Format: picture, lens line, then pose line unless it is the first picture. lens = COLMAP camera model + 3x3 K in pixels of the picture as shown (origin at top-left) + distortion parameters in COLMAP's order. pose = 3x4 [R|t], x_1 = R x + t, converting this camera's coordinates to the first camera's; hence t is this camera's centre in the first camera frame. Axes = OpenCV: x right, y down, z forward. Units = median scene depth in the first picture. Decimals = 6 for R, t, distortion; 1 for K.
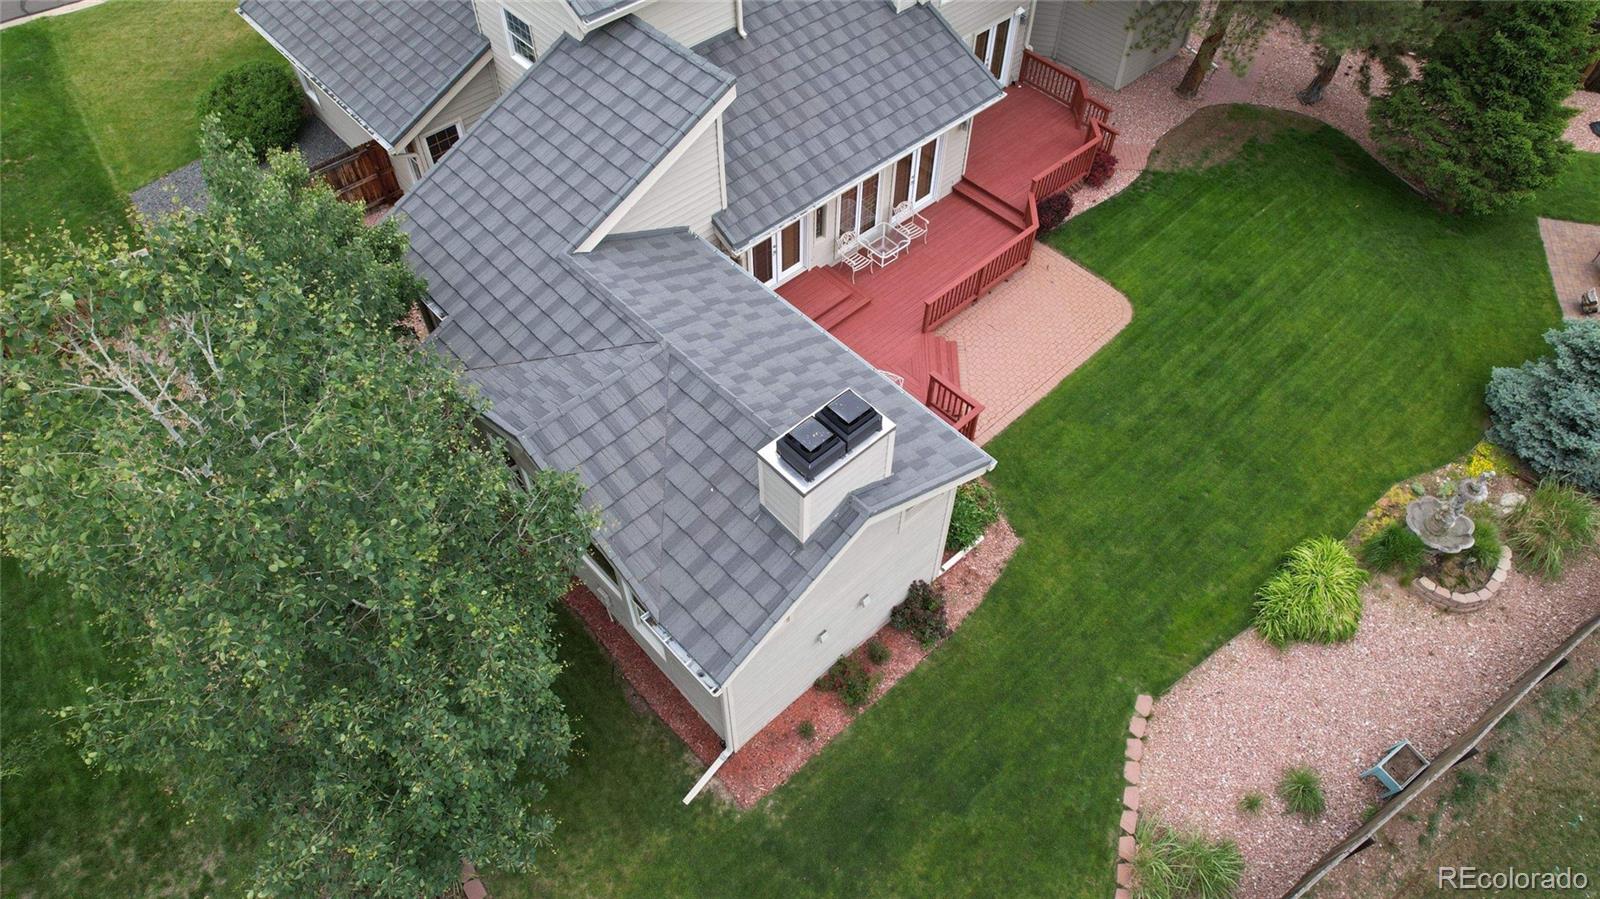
lens RADIAL K [[1019.5, 0, 792.5], [0, 1019.5, 447.9], [0, 0, 1]] dist [-0.075556, 0.067375]
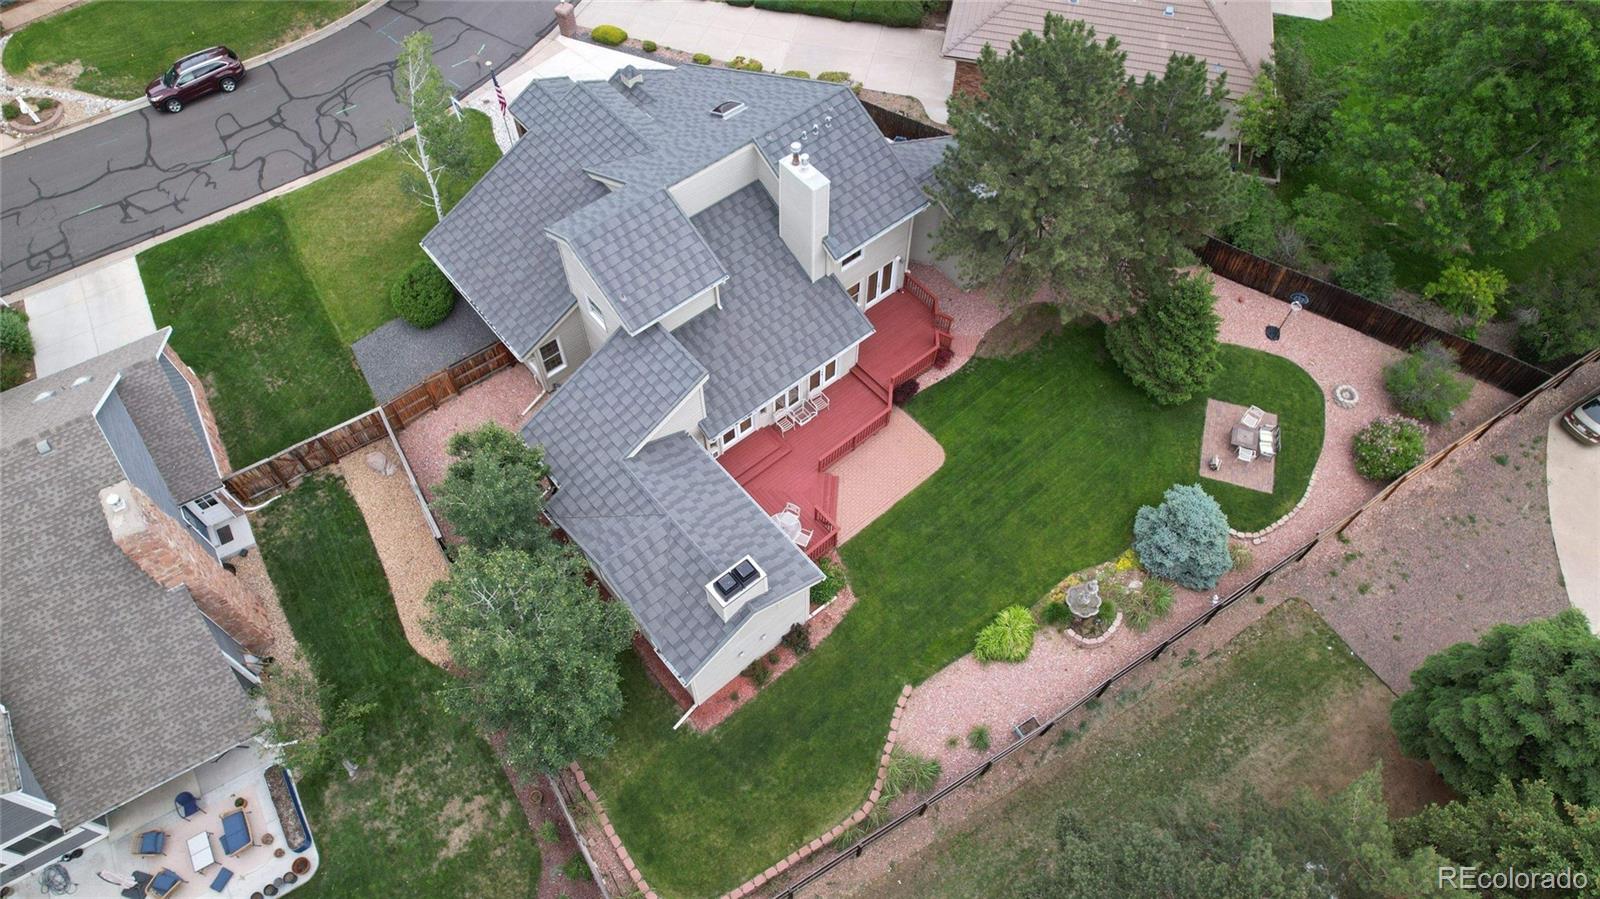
lens RADIAL K [[1019.5, 0, 792.5], [0, 1019.5, 447.9], [0, 0, 1]] dist [-0.075556, 0.067375]
pose [[0.998971, 0.035878, -0.027741, 0.158610], [-0.033195, 0.995227, 0.091767, -0.385669], [0.030901, -0.090751, 0.995394, -0.925186]]
